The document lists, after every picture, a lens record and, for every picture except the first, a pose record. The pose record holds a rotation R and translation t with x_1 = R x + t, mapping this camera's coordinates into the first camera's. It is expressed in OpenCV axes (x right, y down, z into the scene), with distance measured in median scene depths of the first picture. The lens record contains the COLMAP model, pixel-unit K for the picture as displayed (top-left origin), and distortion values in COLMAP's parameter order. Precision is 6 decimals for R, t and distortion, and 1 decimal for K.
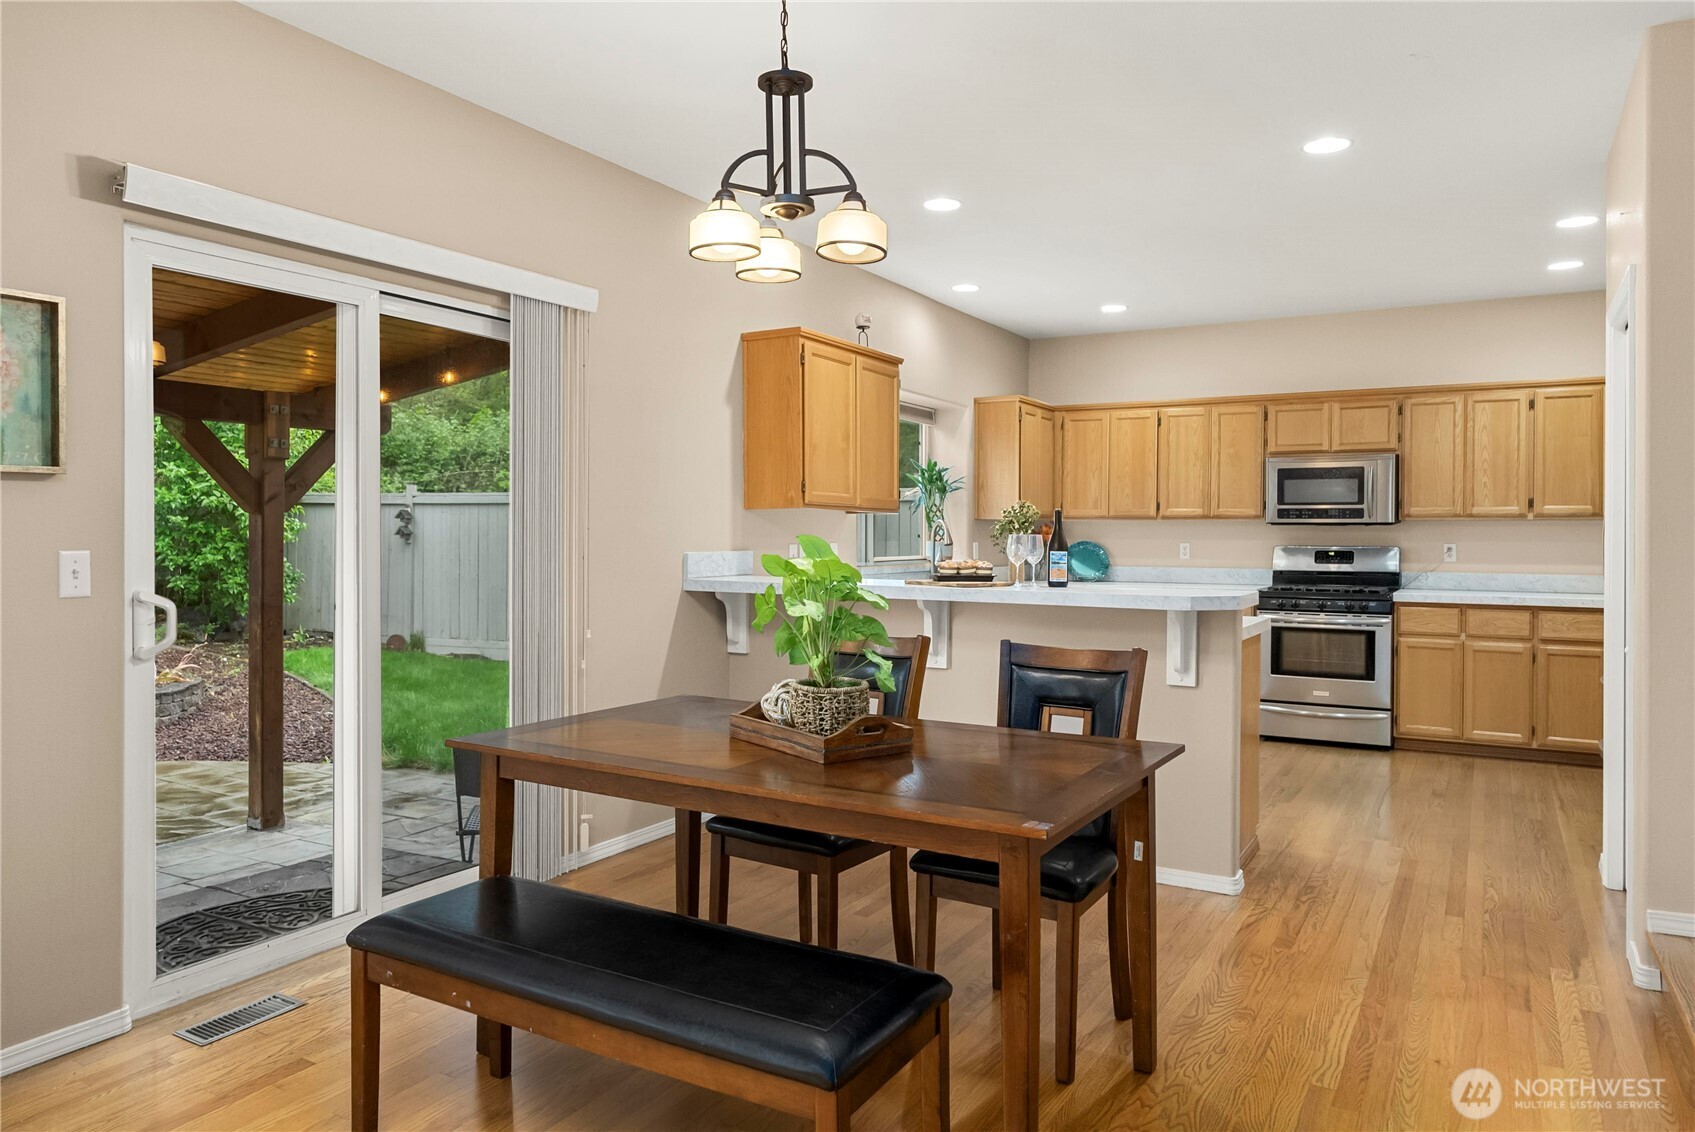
lens RADIAL K [[1116.7, 0, 850.0], [0, 1116.7, 544.4], [0, 0, 1]] dist [-0.002302, 0.001686]
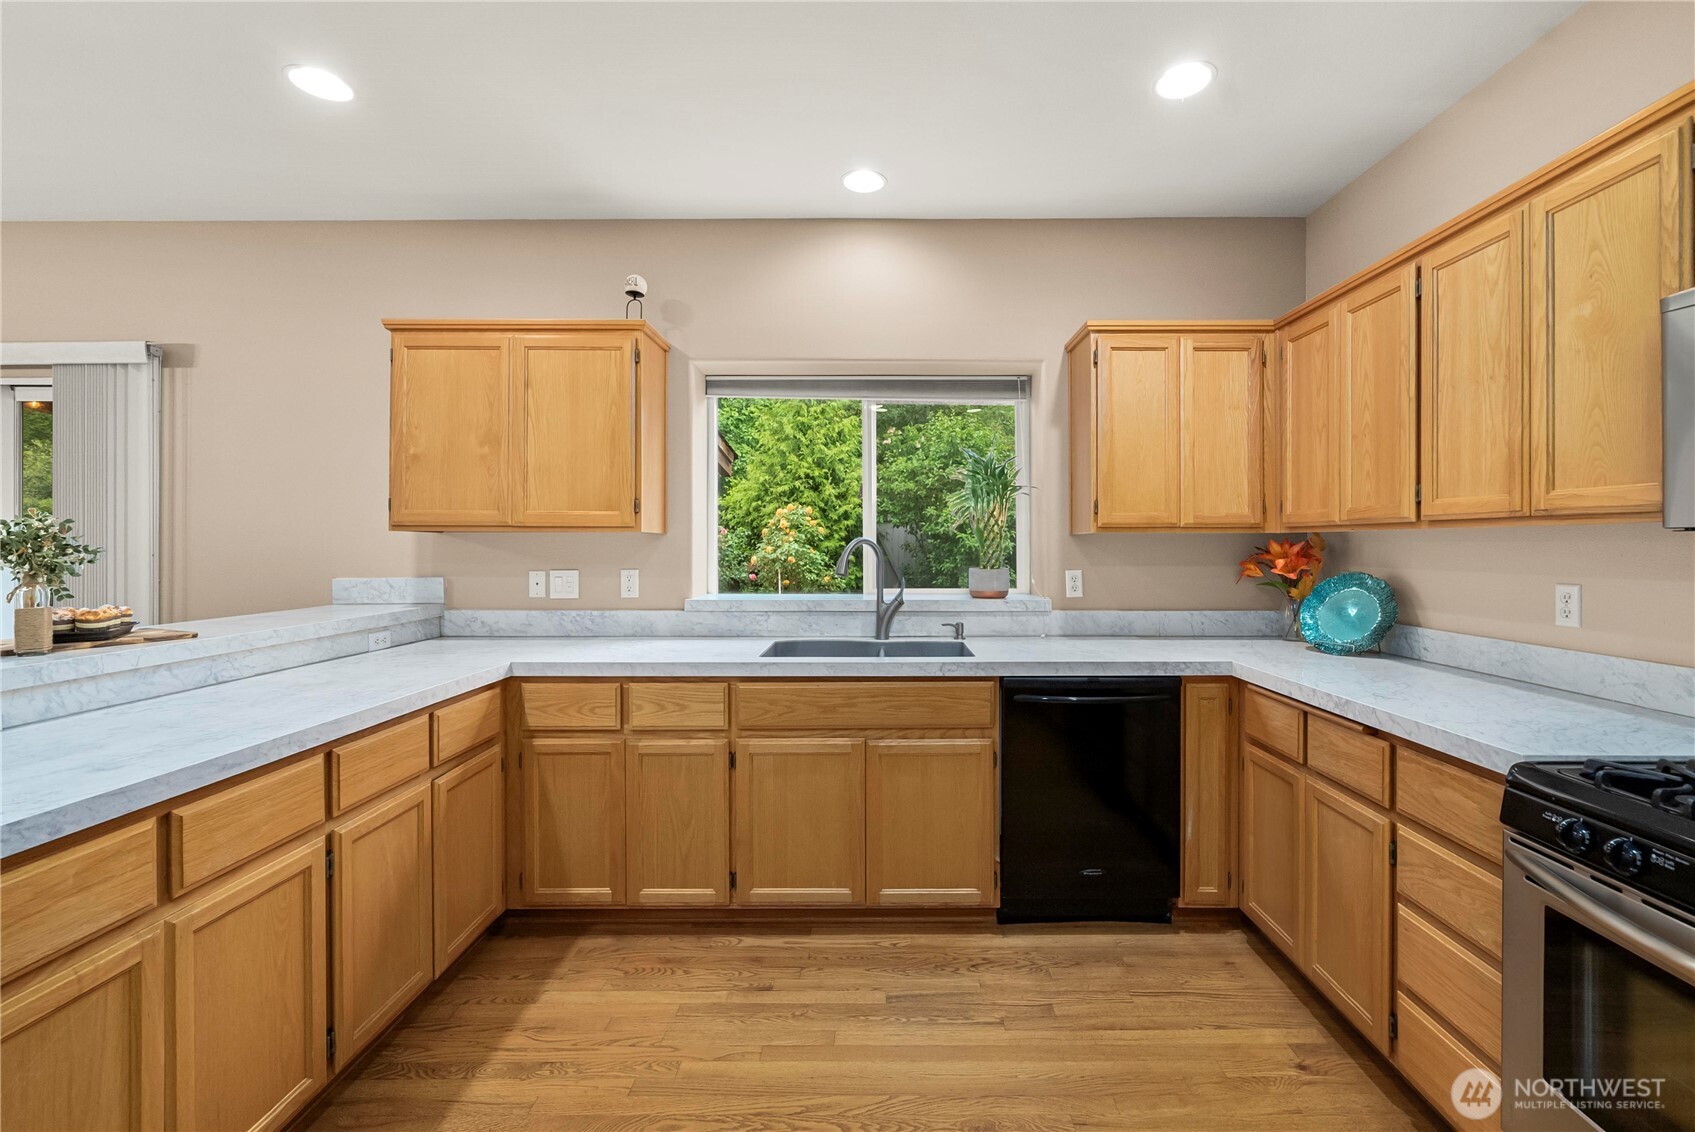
lens RADIAL K [[708.9, 0, 882.1], [0, 708.9, 550.1], [0, 0, 1]] dist [-0.000376, -0.000055]
pose [[0.498243, 0.000688, -0.867037, 0.461003], [-0.004809, 0.999986, -0.001971, -0.013607], [0.867024, 0.005152, 0.498240, 0.792197]]
